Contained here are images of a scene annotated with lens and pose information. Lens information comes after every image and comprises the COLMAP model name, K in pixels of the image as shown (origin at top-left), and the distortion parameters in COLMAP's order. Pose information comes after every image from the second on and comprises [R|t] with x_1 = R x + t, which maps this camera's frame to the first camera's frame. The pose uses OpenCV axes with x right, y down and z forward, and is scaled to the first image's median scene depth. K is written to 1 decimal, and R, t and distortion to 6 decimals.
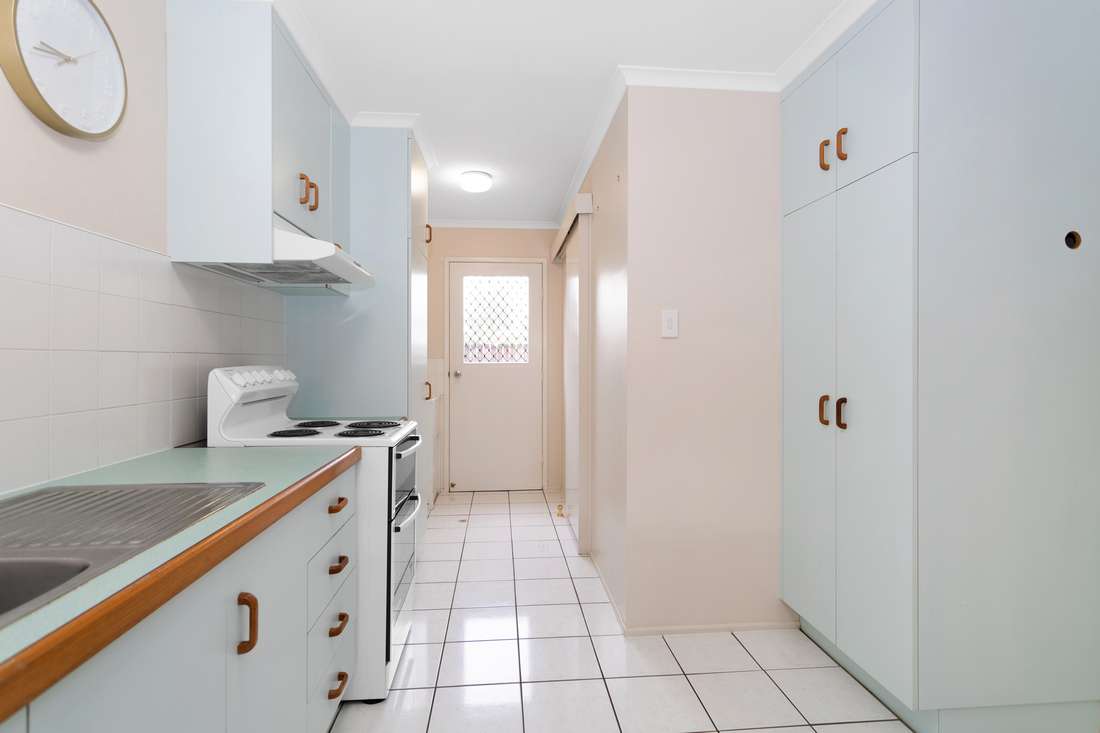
lens RADIAL K [[548.1, 0, 548.7], [0, 548.1, 362.2], [0, 0, 1]] dist [-0.002127, -0.001512]
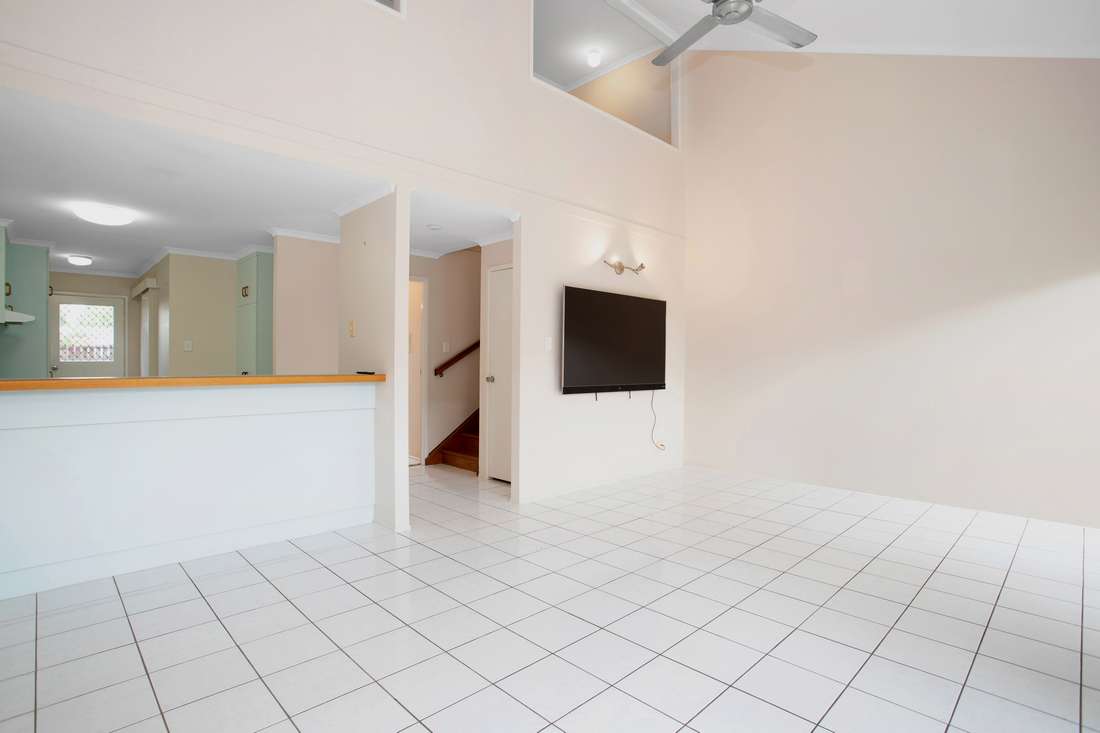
lens RADIAL K [[548.1, 0, 547.1], [0, 548.1, 360.4], [0, 0, 1]] dist [-0.002127, -0.001512]
pose [[0.793614, 0.006854, 0.608382, -0.003295], [-0.004001, 0.999974, -0.006047, 0.003538], [-0.608408, 0.002364, 0.793621, -1.135124]]
